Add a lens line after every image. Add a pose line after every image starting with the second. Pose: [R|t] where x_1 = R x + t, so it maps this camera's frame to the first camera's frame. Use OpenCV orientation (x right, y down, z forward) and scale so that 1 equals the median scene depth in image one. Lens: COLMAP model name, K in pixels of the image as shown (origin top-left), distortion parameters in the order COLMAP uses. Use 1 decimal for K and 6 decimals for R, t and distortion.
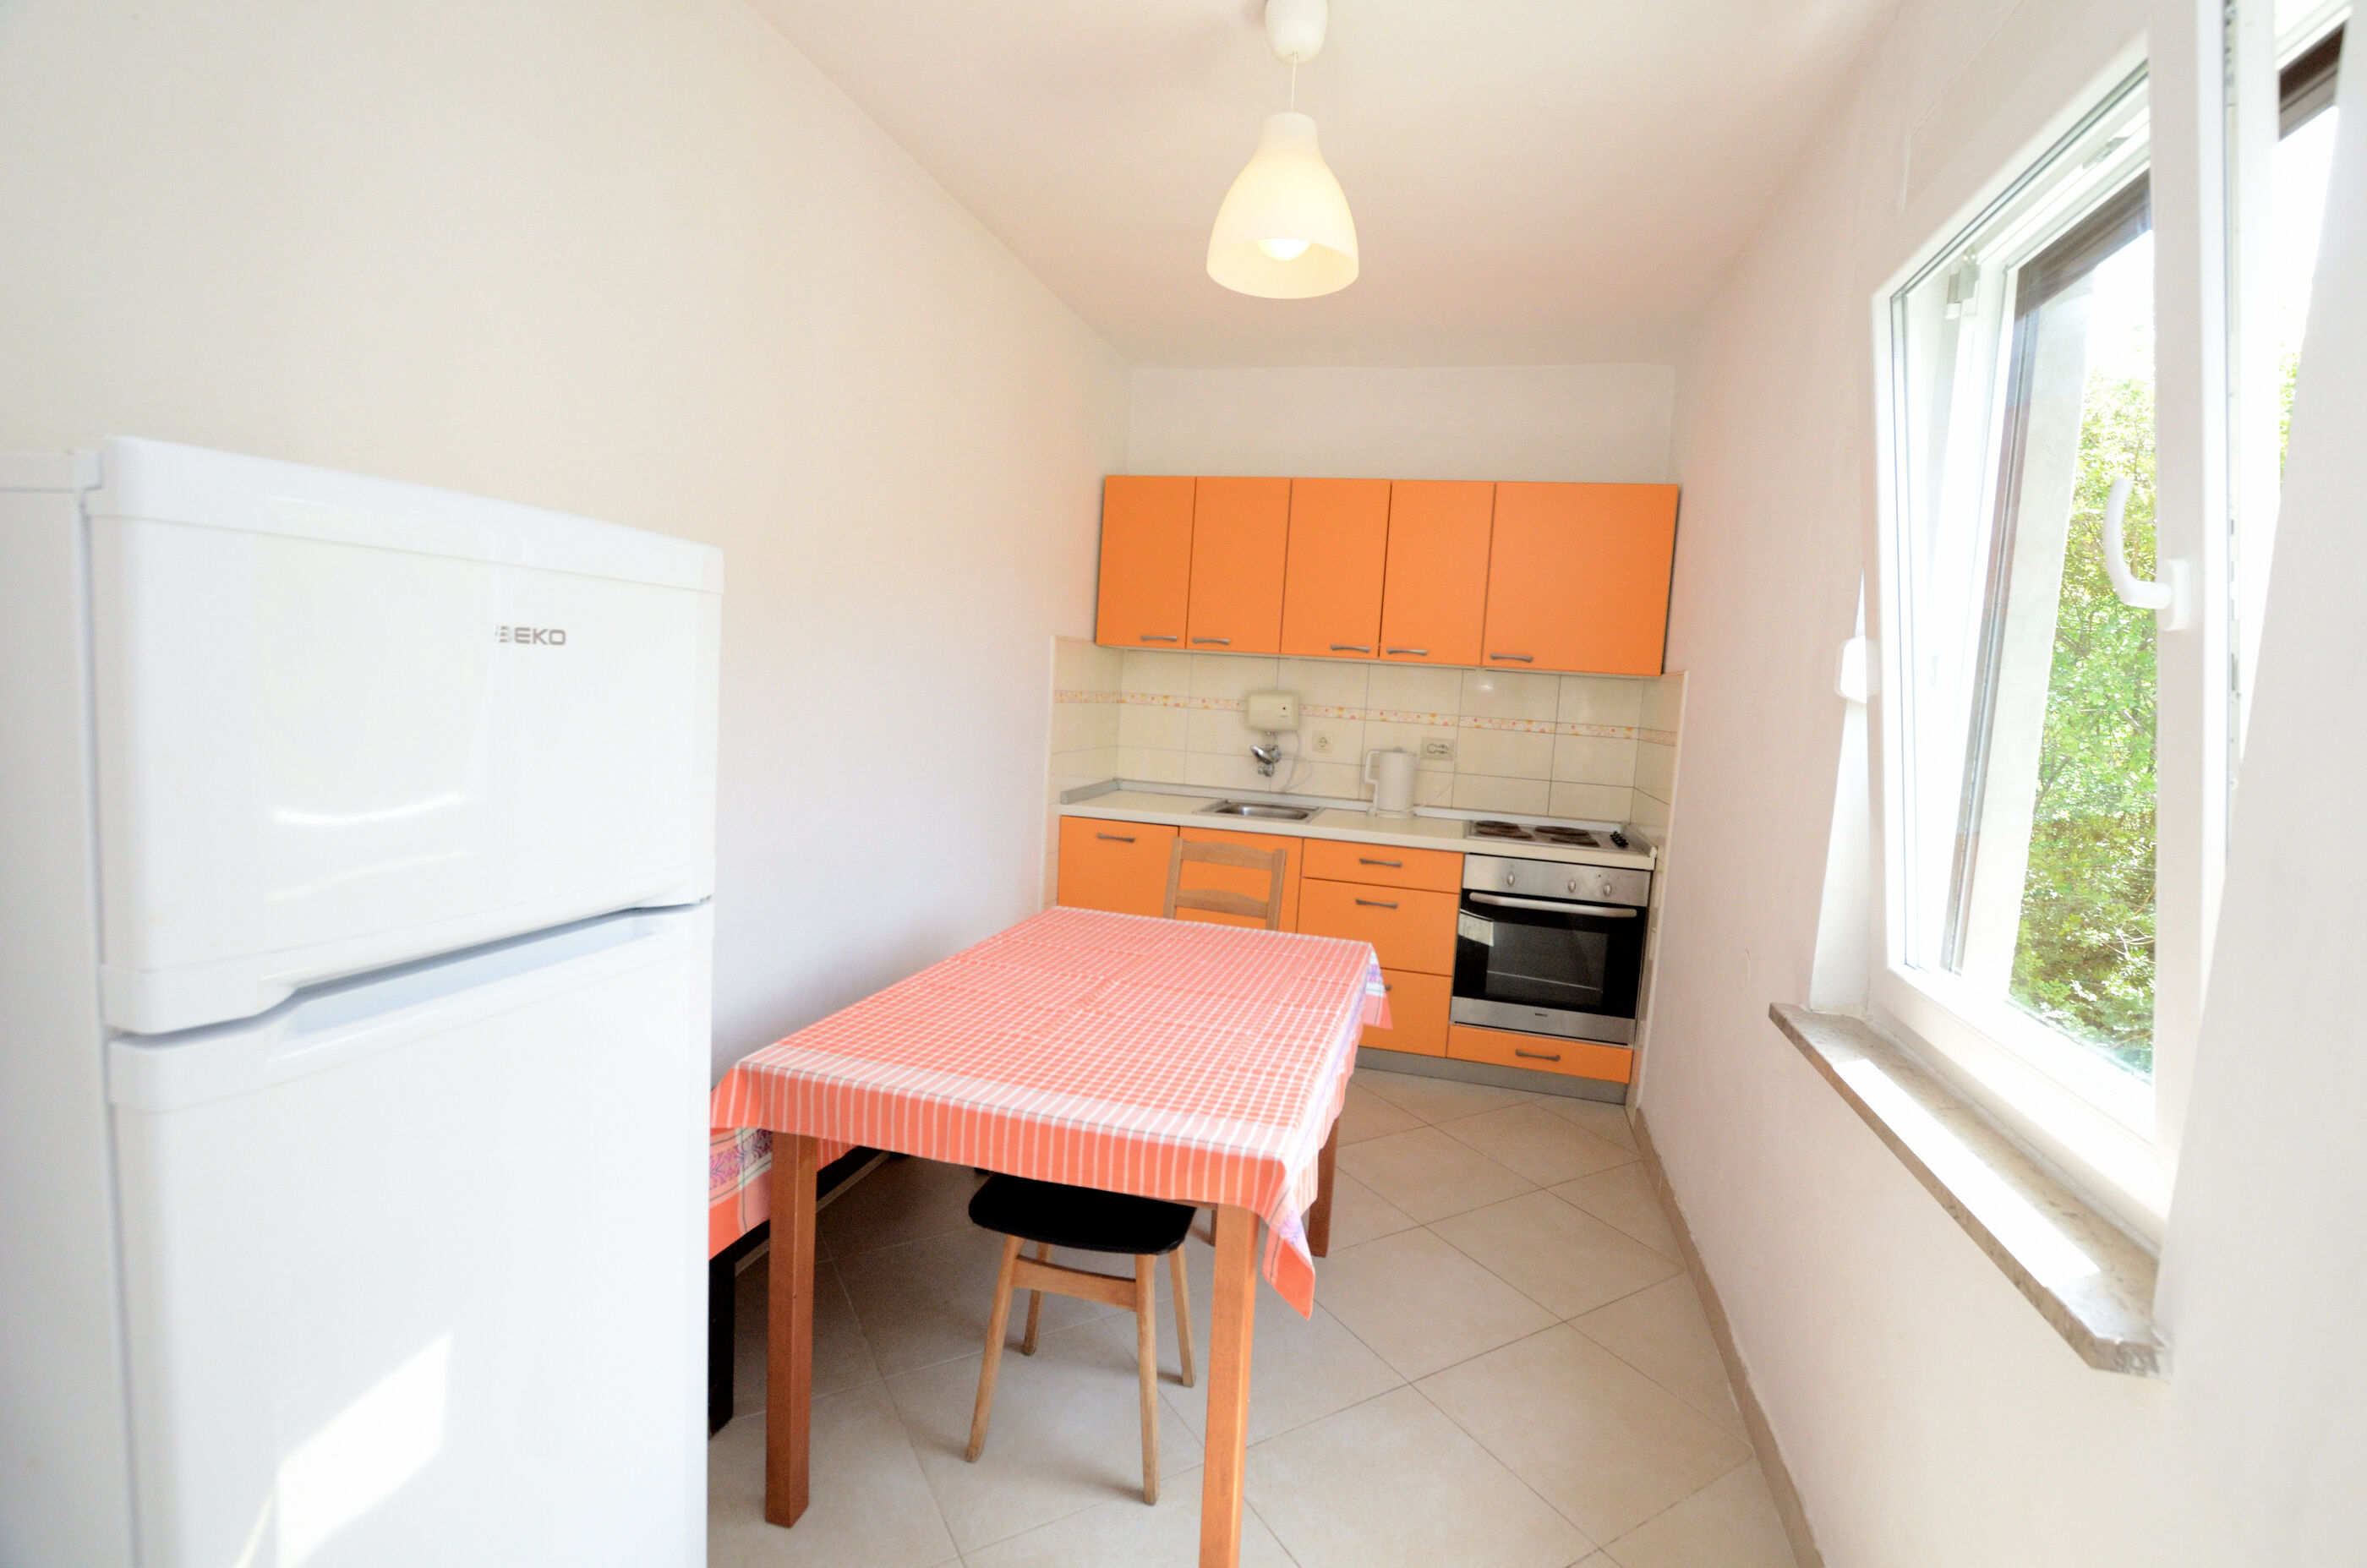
lens RADIAL K [[1043.2, 0, 1198.4], [0, 1043.2, 787.5], [0, 0, 1]] dist [-0.026689, 0.000205]
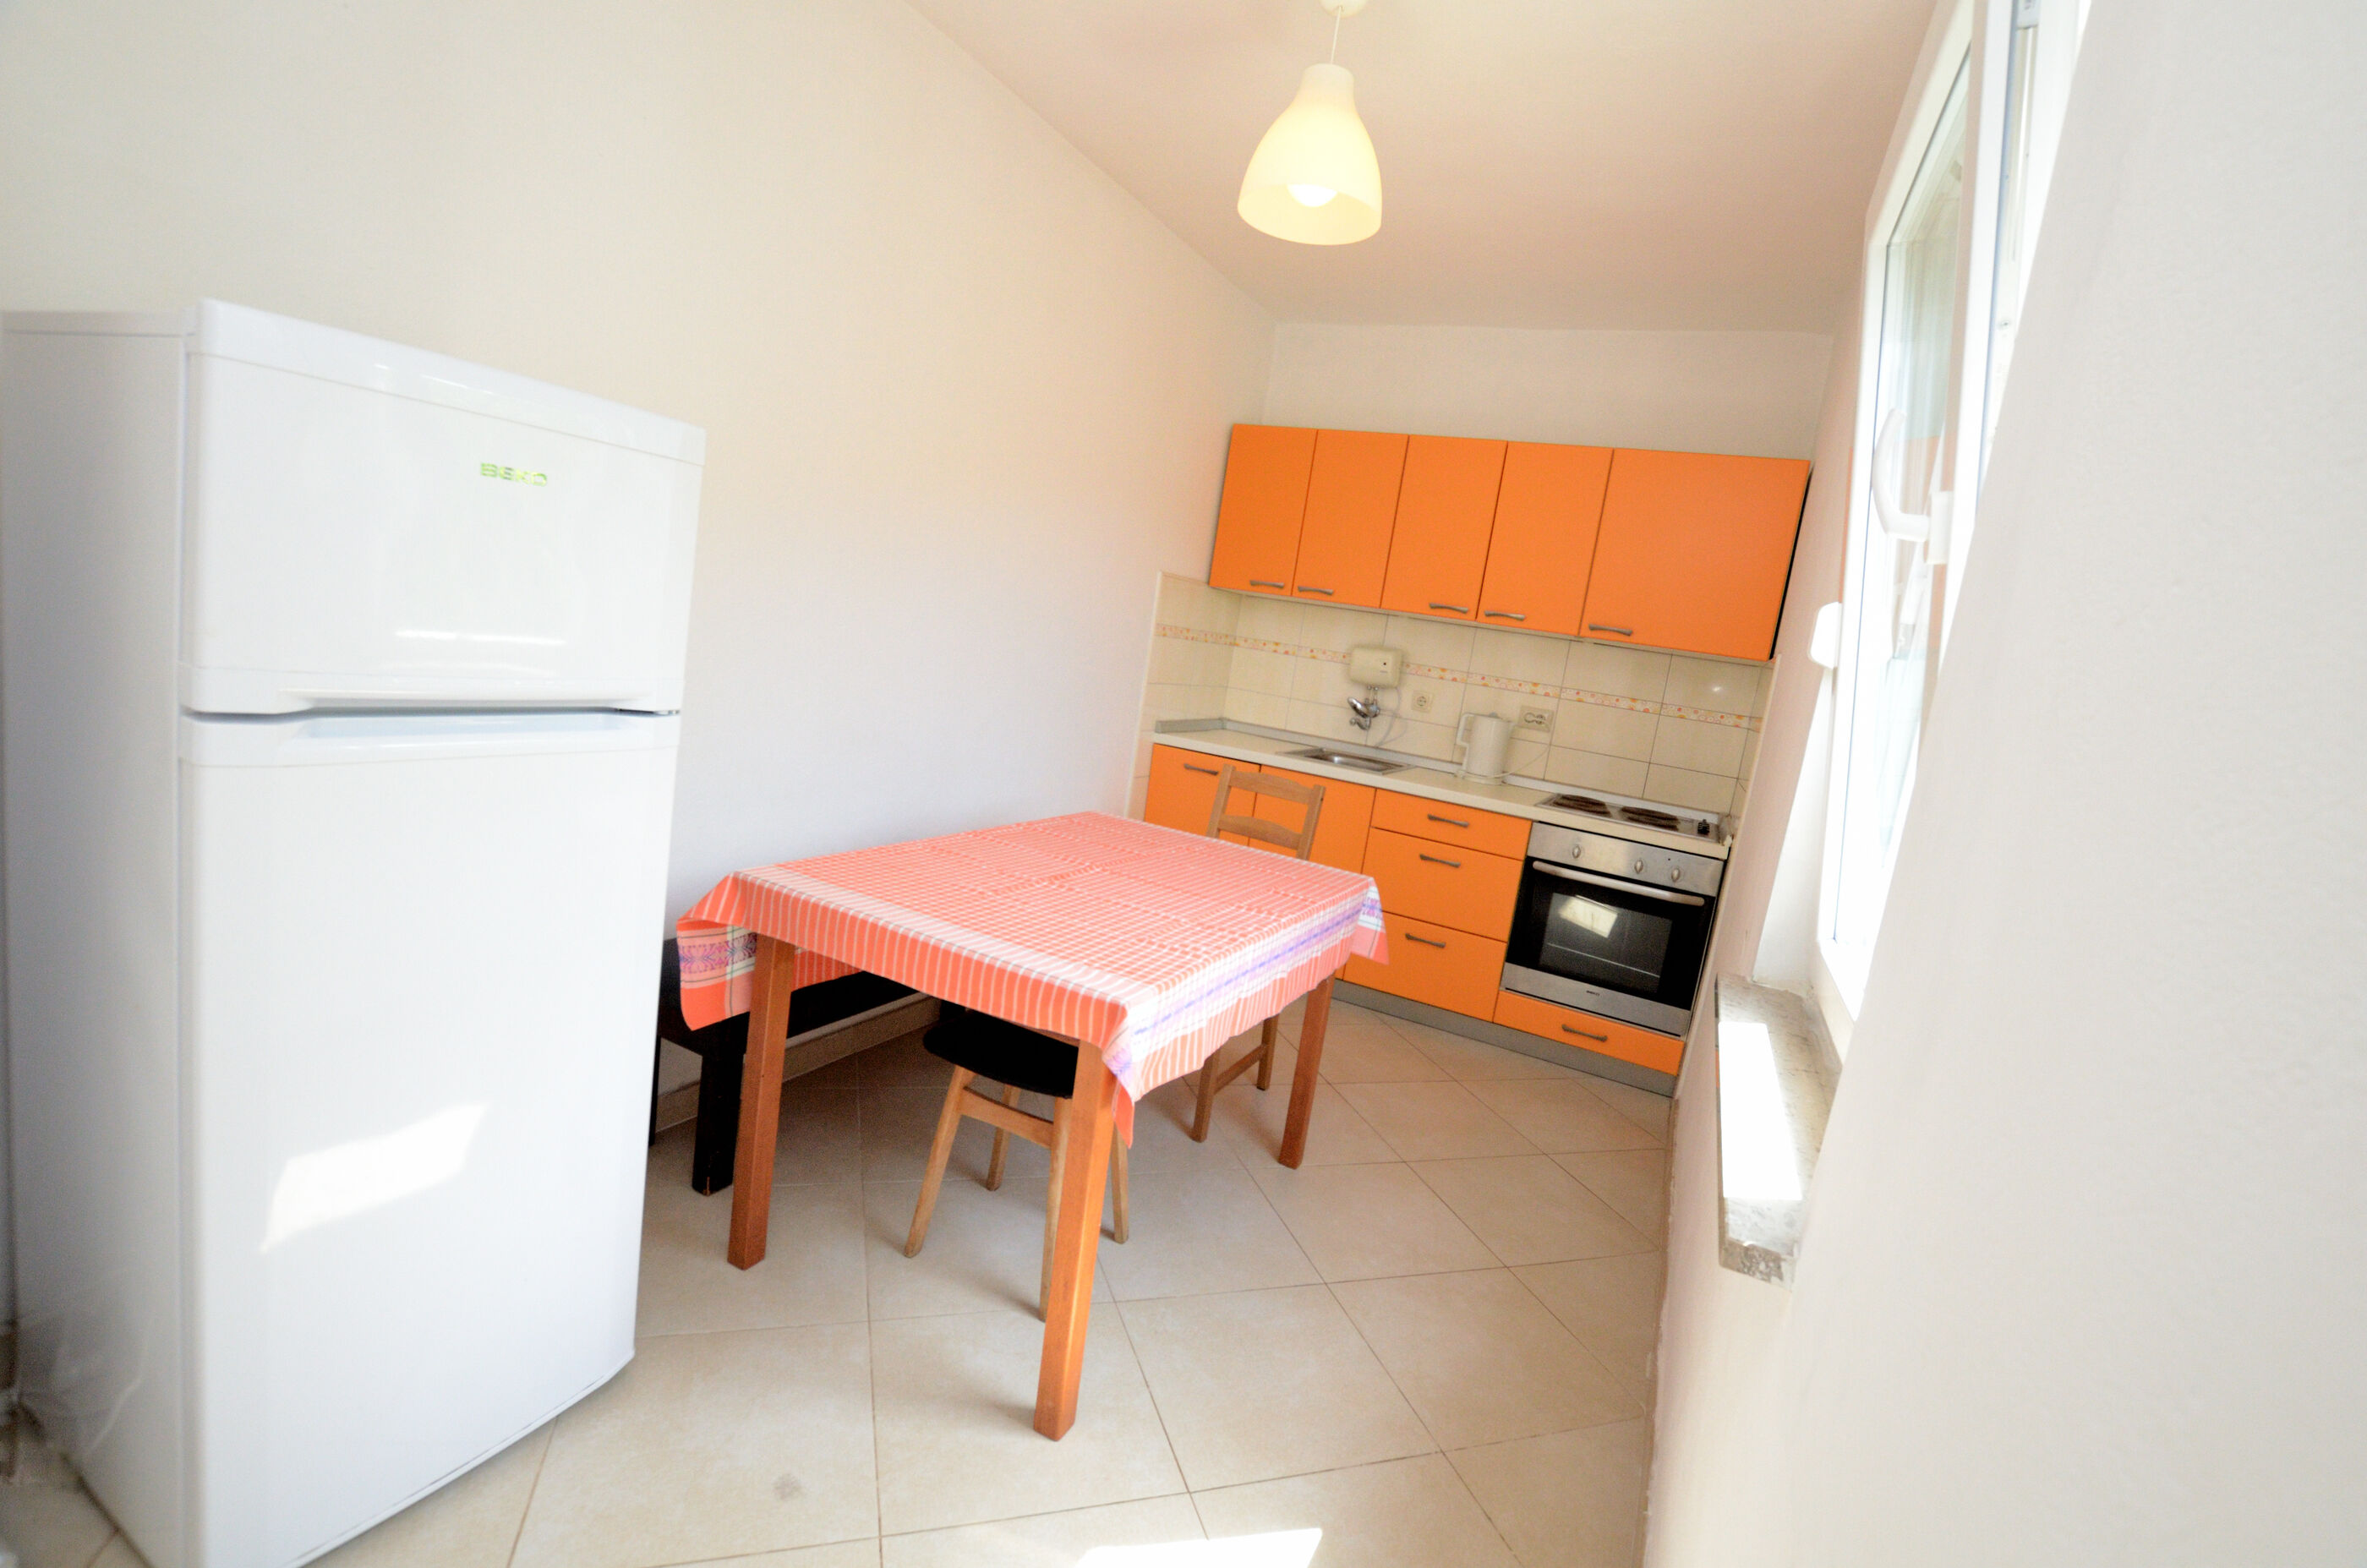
lens RADIAL K [[1042.9, 0, 1202.5], [0, 1042.9, 777.0], [0, 0, 1]] dist [-0.028512, 0.000013]
pose [[0.975670, 0.112574, -0.188139, 0.122921], [-0.108916, 0.993607, 0.029700, 0.025013], [0.190279, -0.008486, 0.981693, -0.031431]]
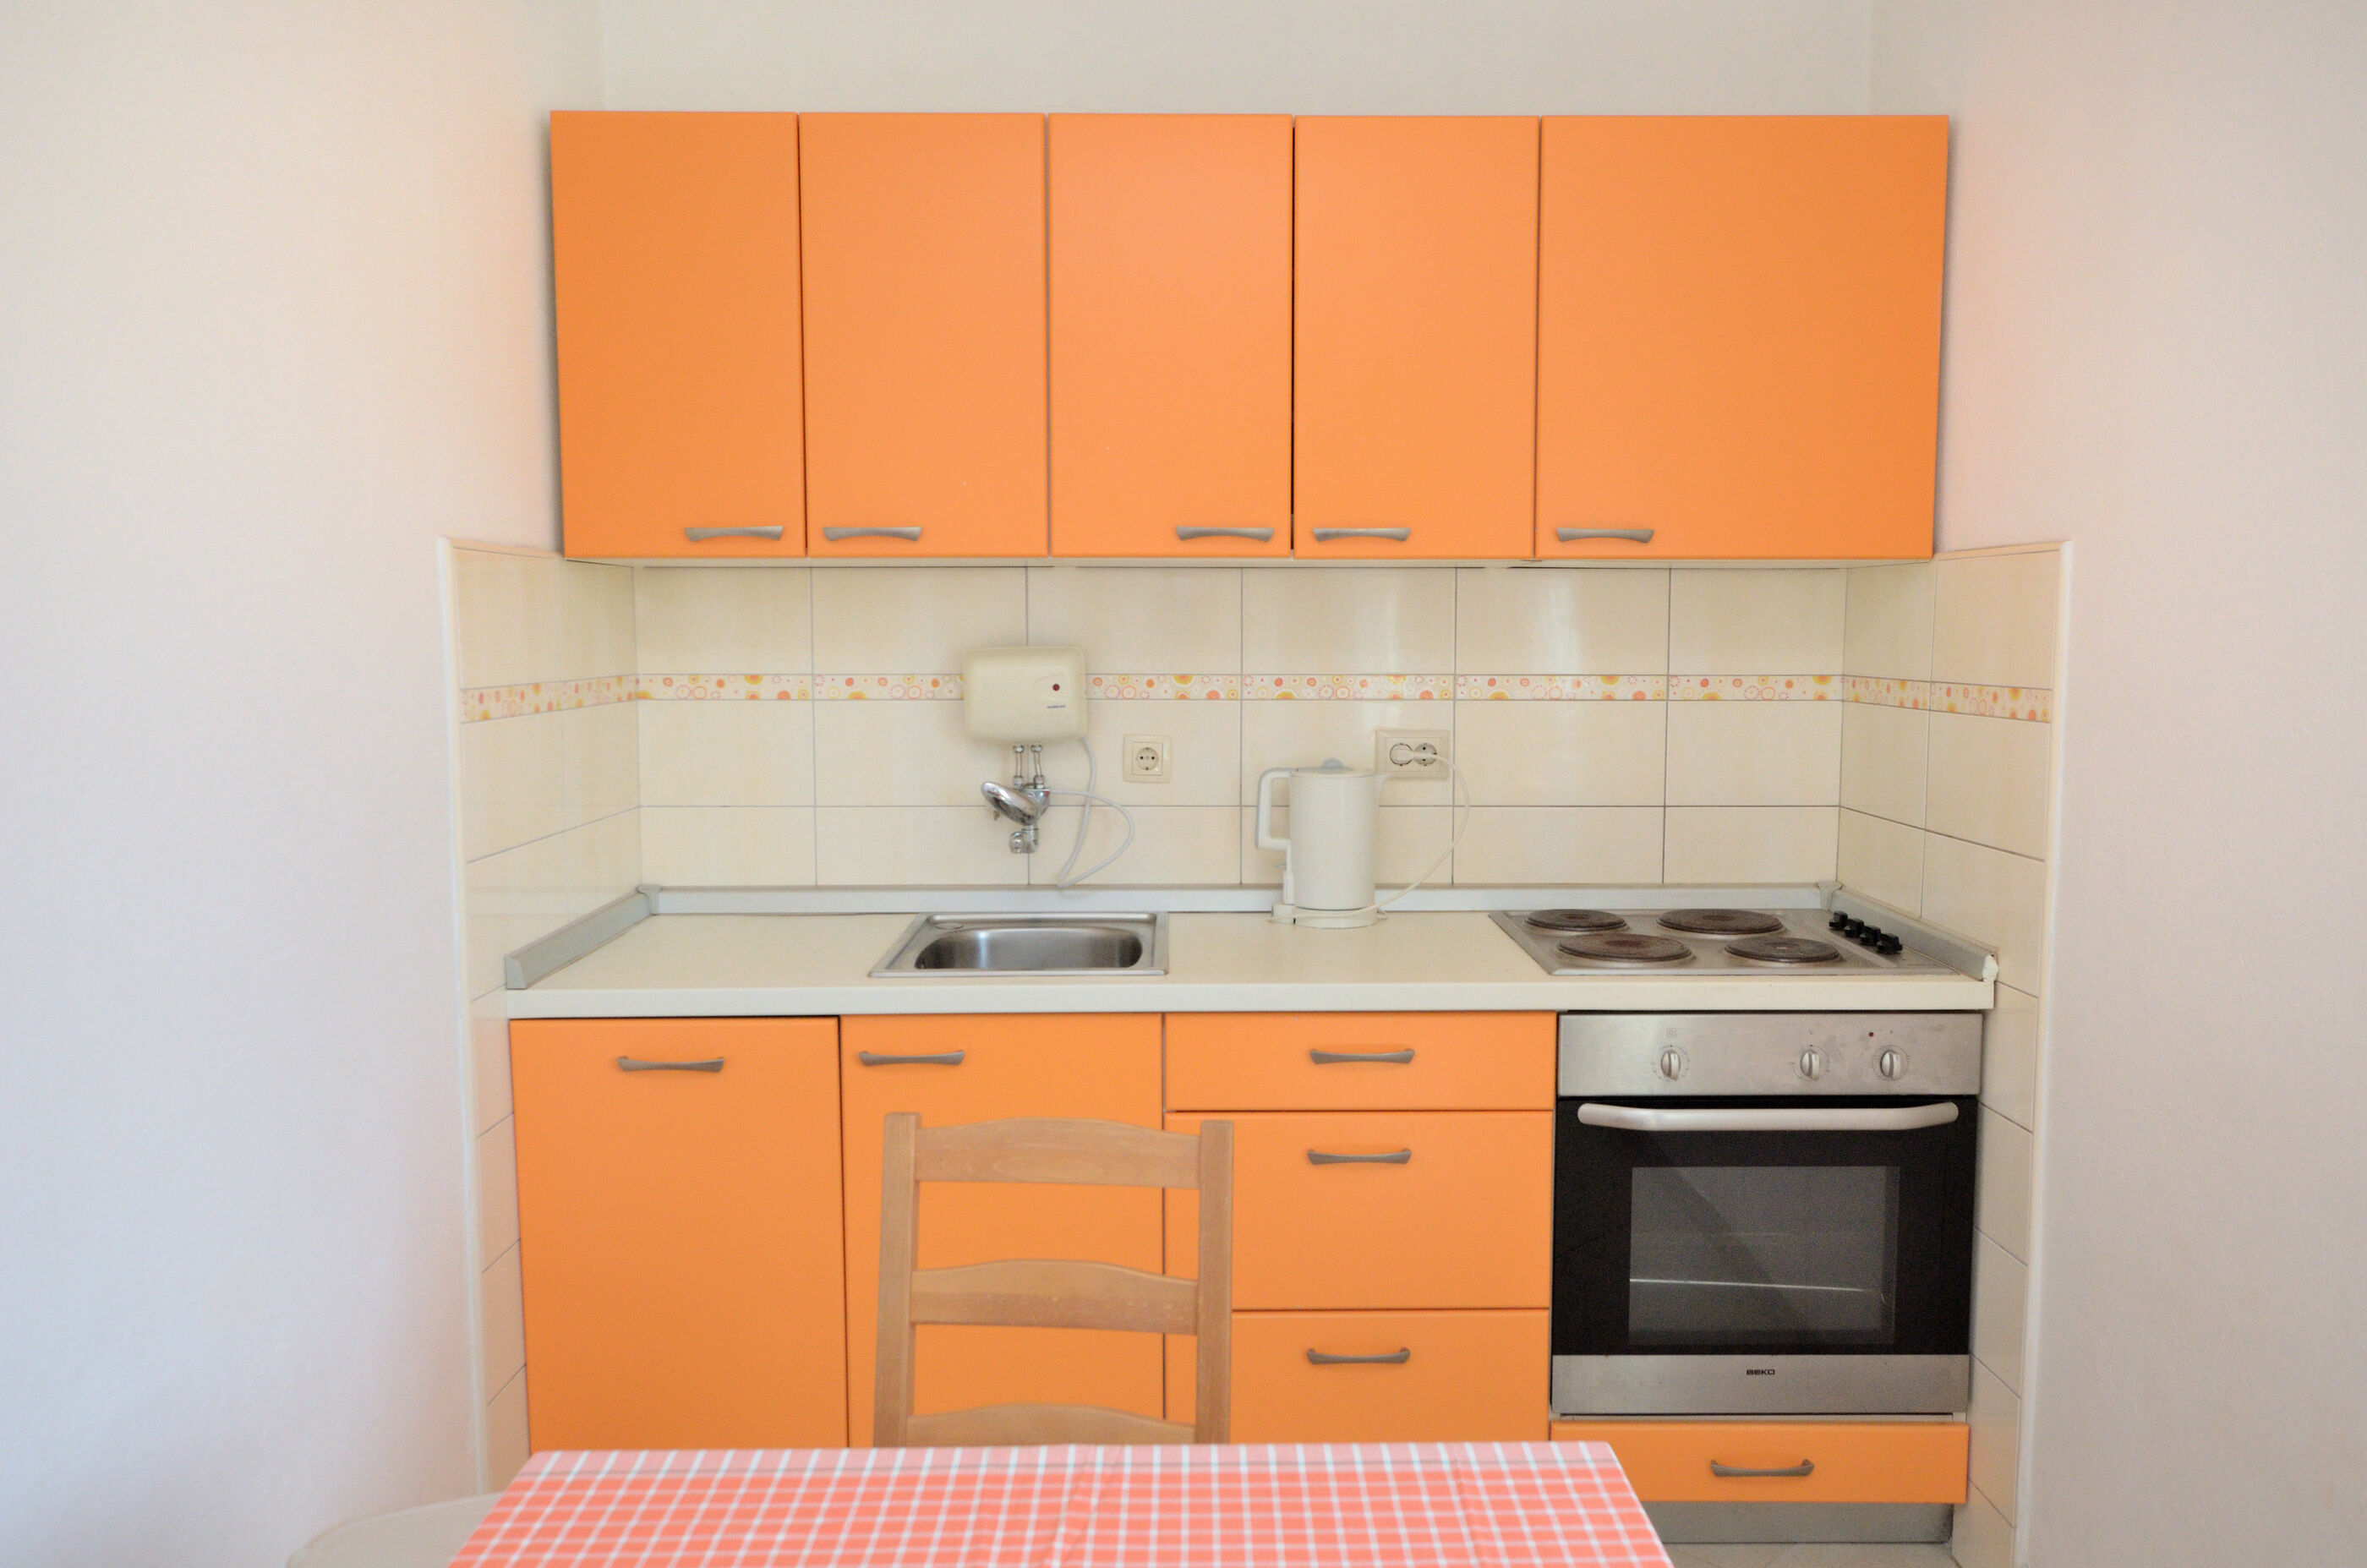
lens RADIAL K [[1724.6, 0, 1183.5], [0, 1724.6, 784.0], [0, 0, 1]] dist [-0.000841, -0.000388]
pose [[0.963635, -0.087785, 0.252390, -0.049937], [0.086574, 0.996118, 0.015923, -0.048248], [-0.252808, 0.006507, 0.967495, 0.354340]]
